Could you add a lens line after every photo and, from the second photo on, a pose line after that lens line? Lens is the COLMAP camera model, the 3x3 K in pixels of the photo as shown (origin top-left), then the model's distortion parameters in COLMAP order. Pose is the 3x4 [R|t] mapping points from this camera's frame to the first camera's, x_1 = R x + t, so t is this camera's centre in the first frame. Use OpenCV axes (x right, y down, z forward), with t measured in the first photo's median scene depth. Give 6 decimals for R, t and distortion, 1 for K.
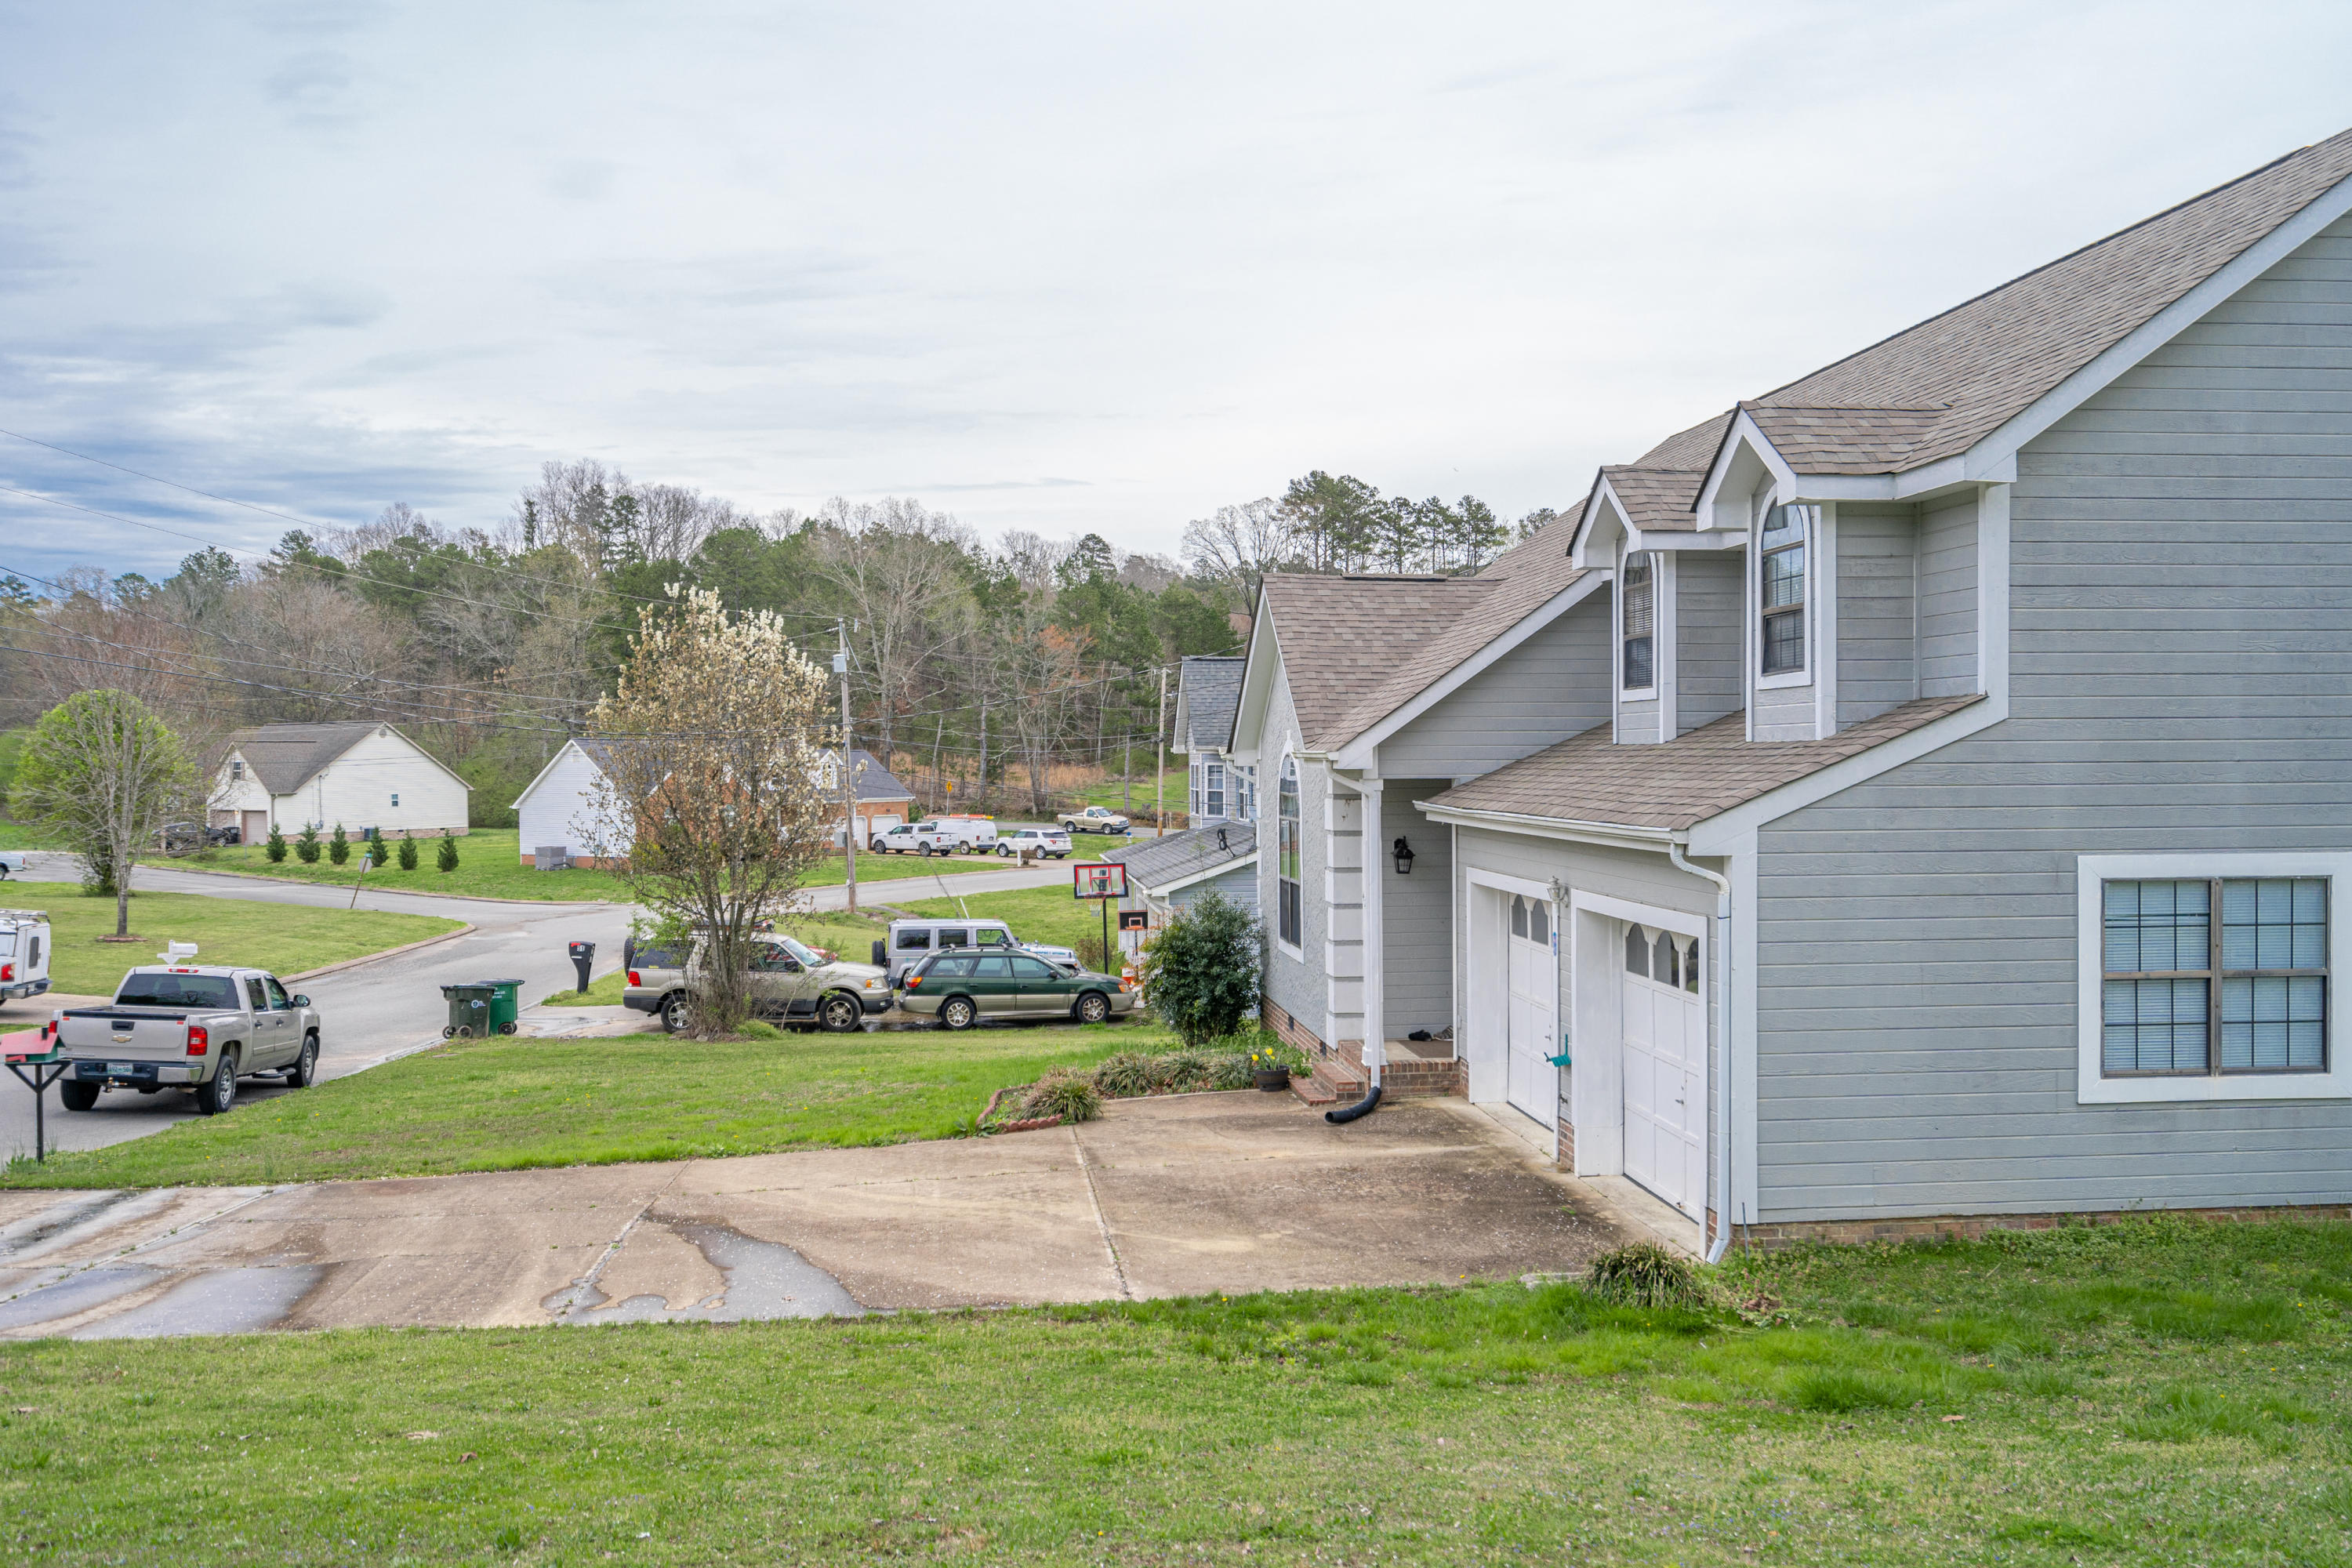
lens RADIAL K [[2046.0, 0, 1159.6], [0, 2046.0, 795.5], [0, 0, 1]] dist [0.006112, 0.013768]
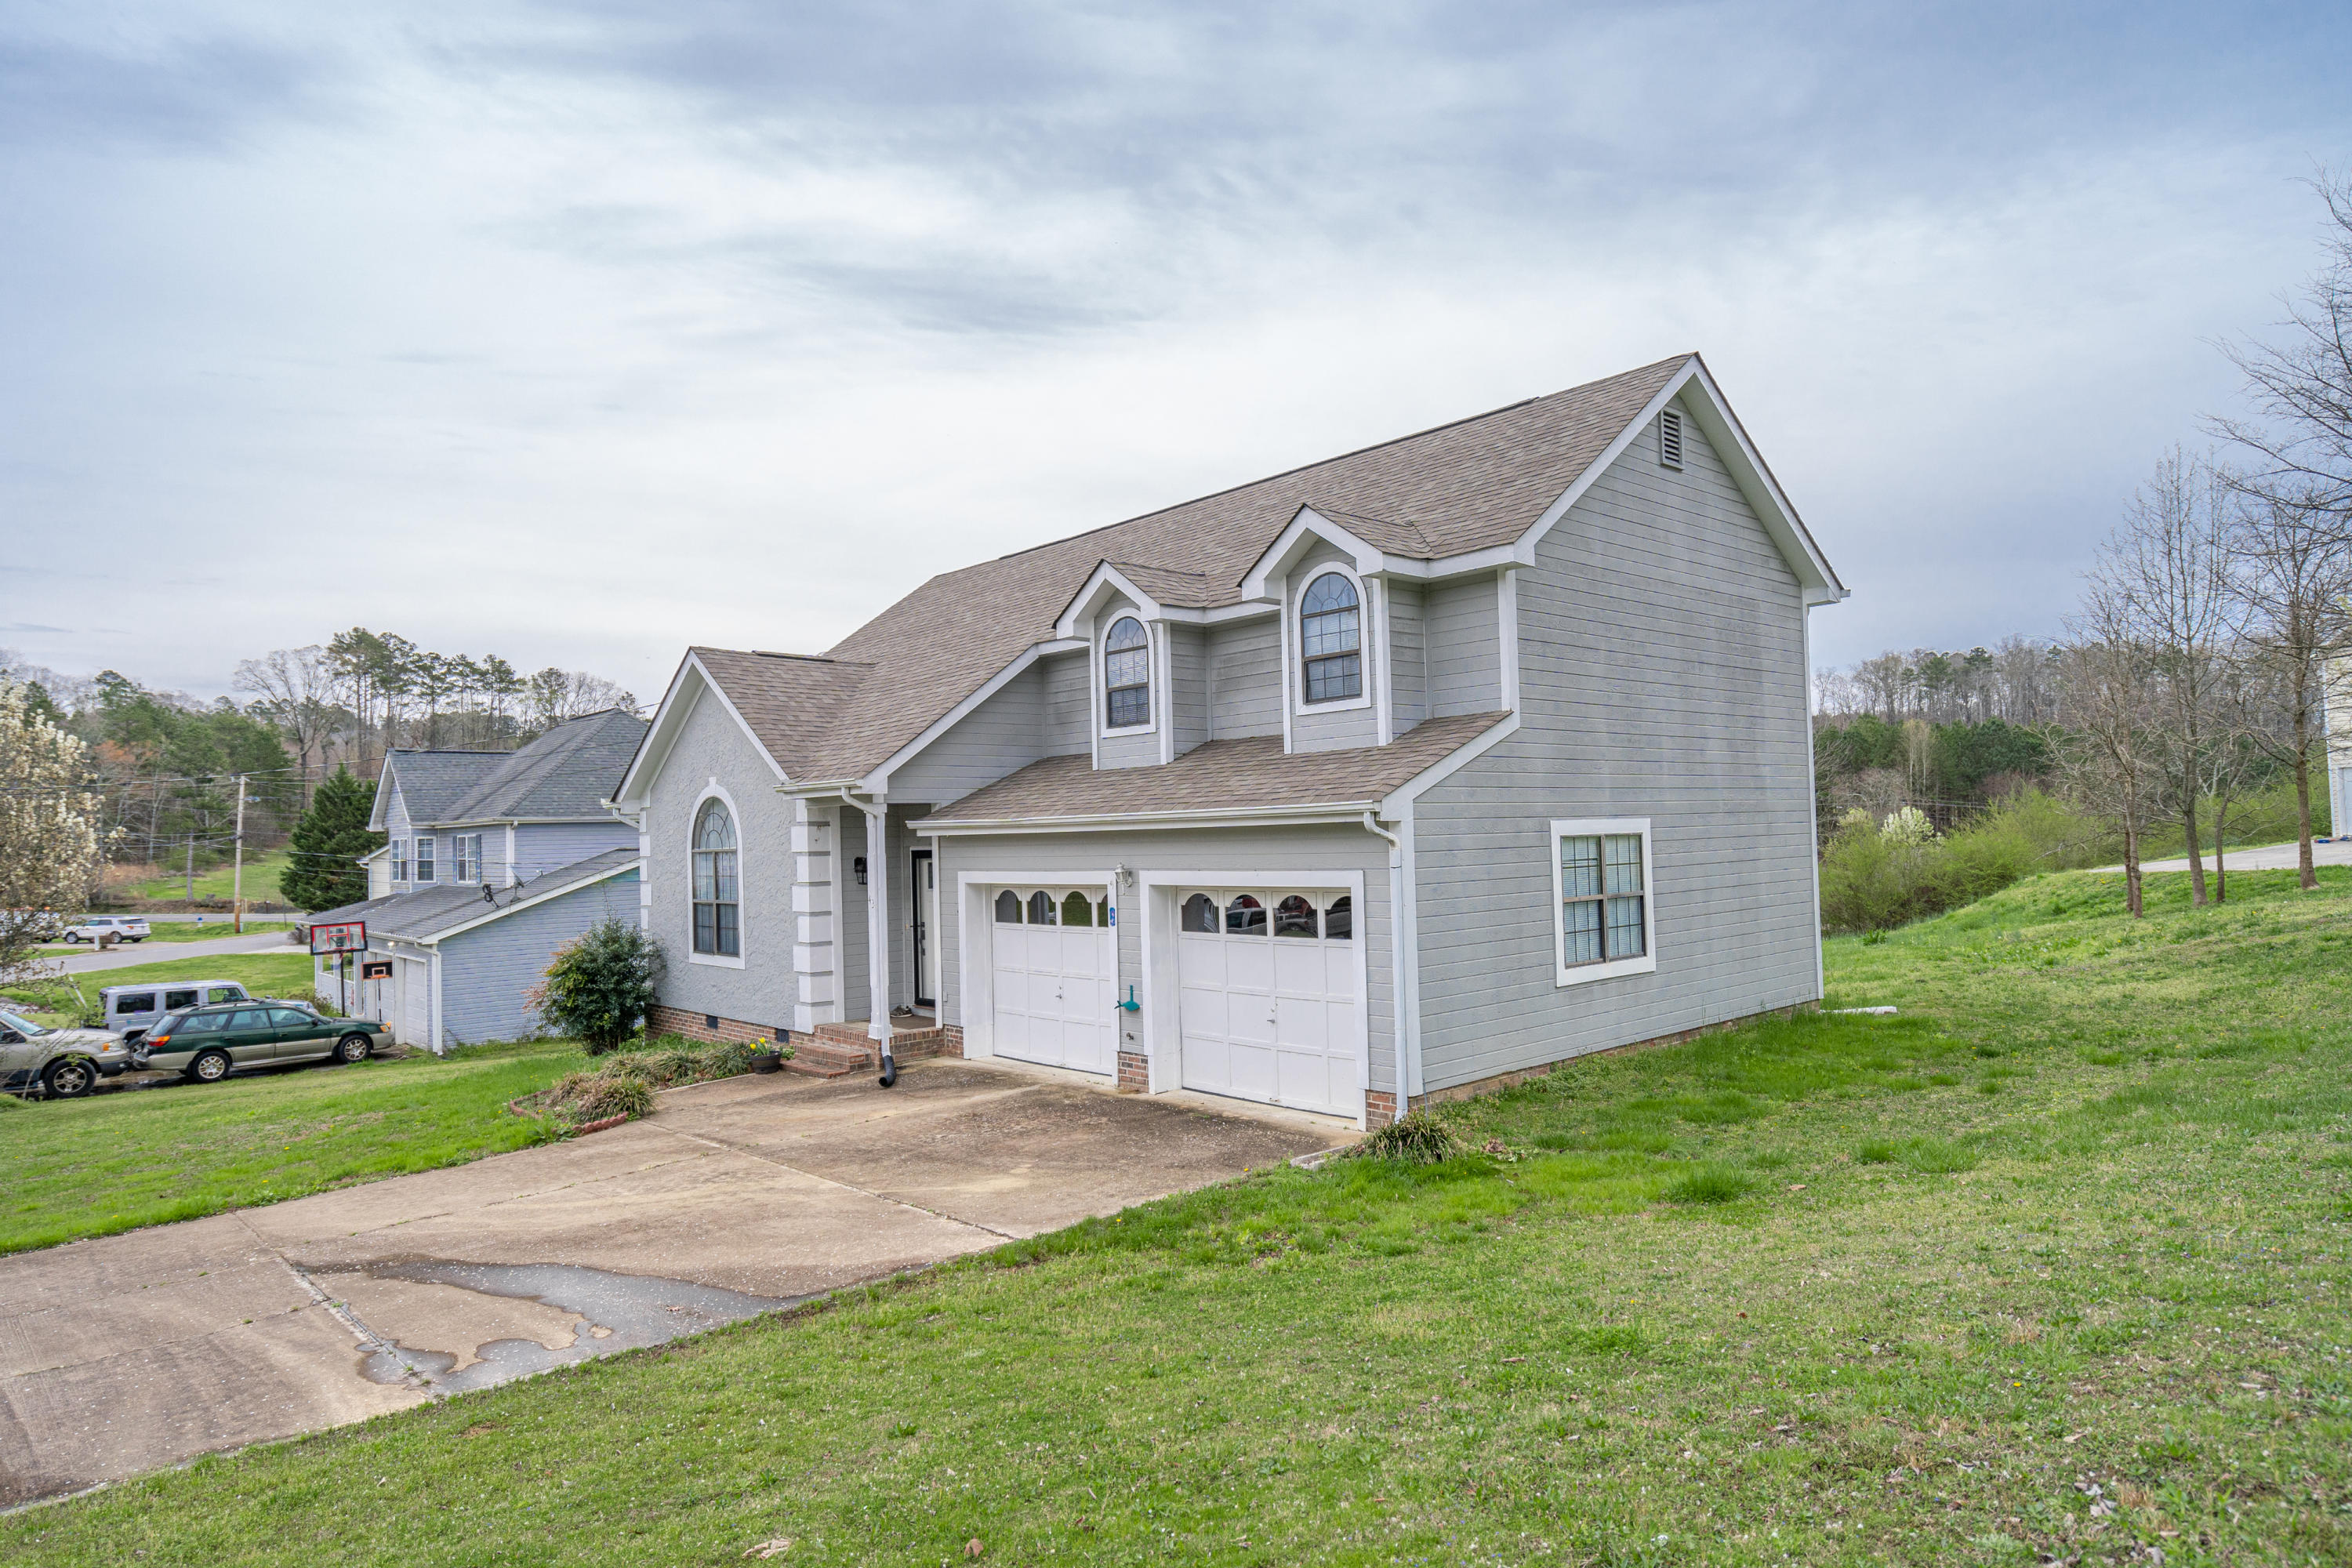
lens RADIAL K [[1378.4, 0, 1173.3], [0, 1378.4, 783.2], [0, 0, 1]] dist [0.001087, -0.000180]
pose [[0.803983, 0.009385, 0.594578, -0.276046], [0.031740, 0.997773, -0.058667, 0.038645], [-0.593805, 0.066039, 0.801894, 0.259649]]
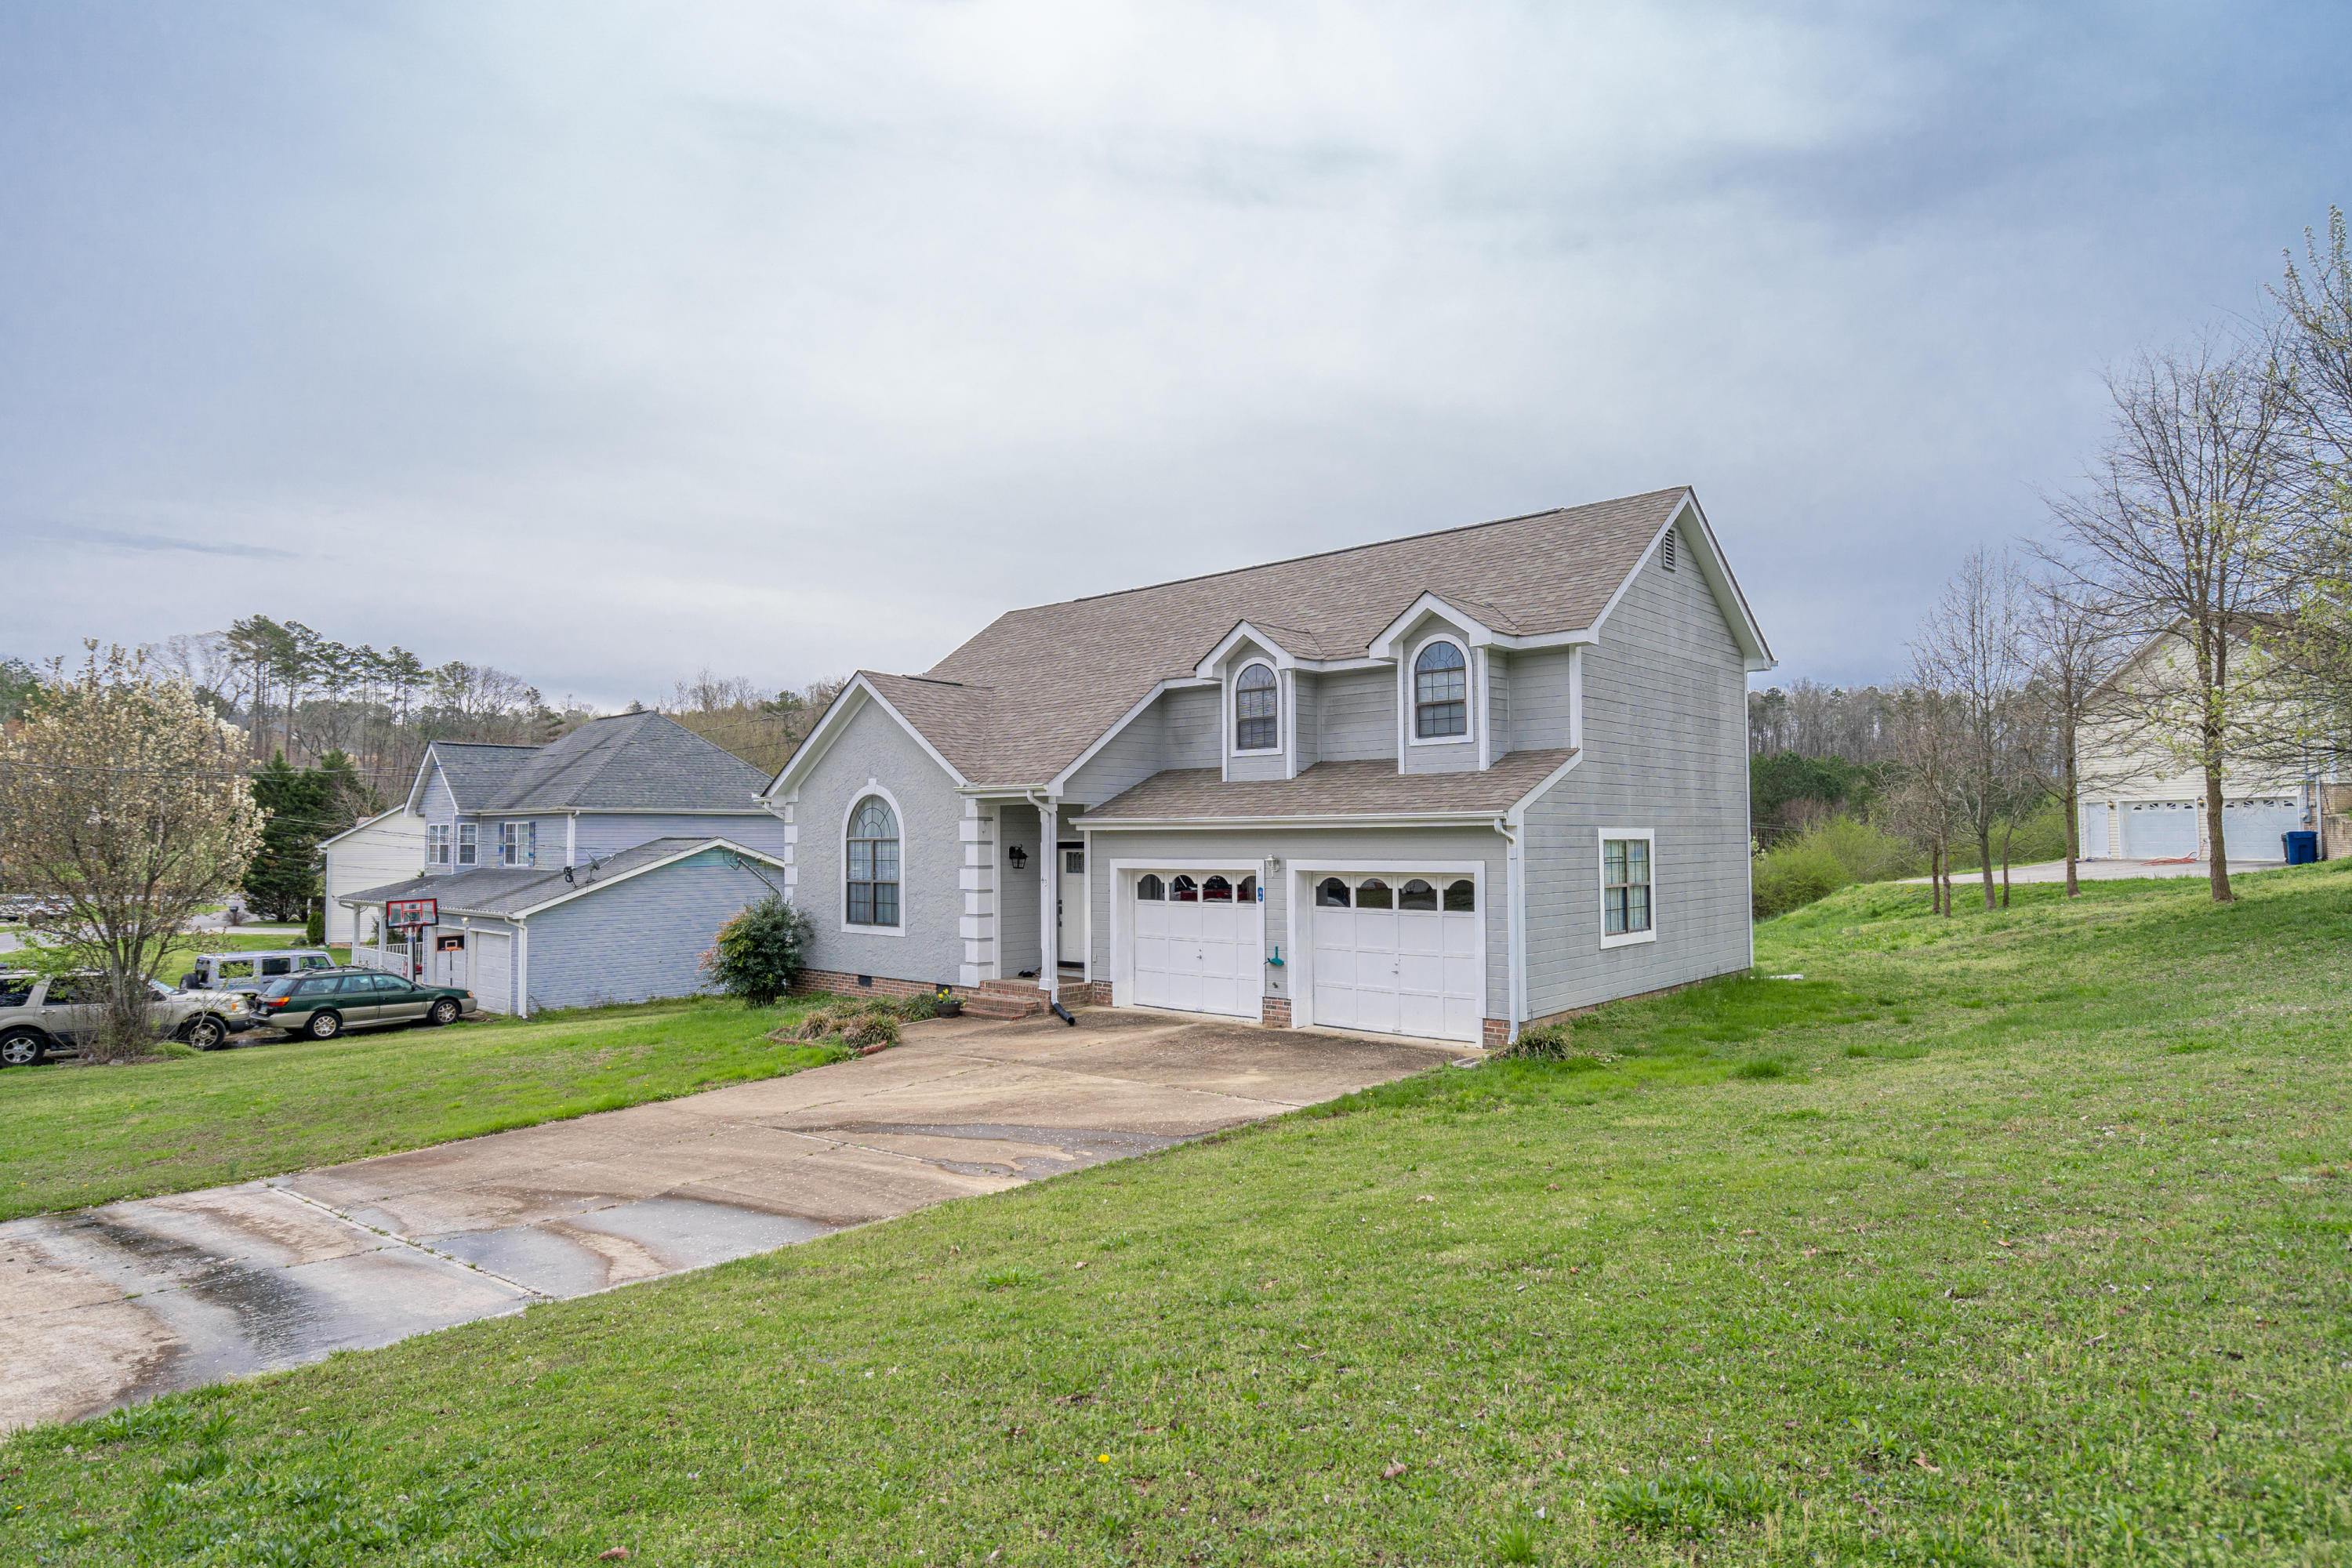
lens RADIAL K [[1307.4, 0, 1176.0], [0, 1307.4, 784.0], [0, 0, 1]] dist [-0.000815, -0.000015]
pose [[0.736661, 0.032639, 0.675474, -0.557555], [0.012440, 0.998012, -0.061792, 0.044800], [-0.676148, 0.053923, 0.734790, 0.233495]]
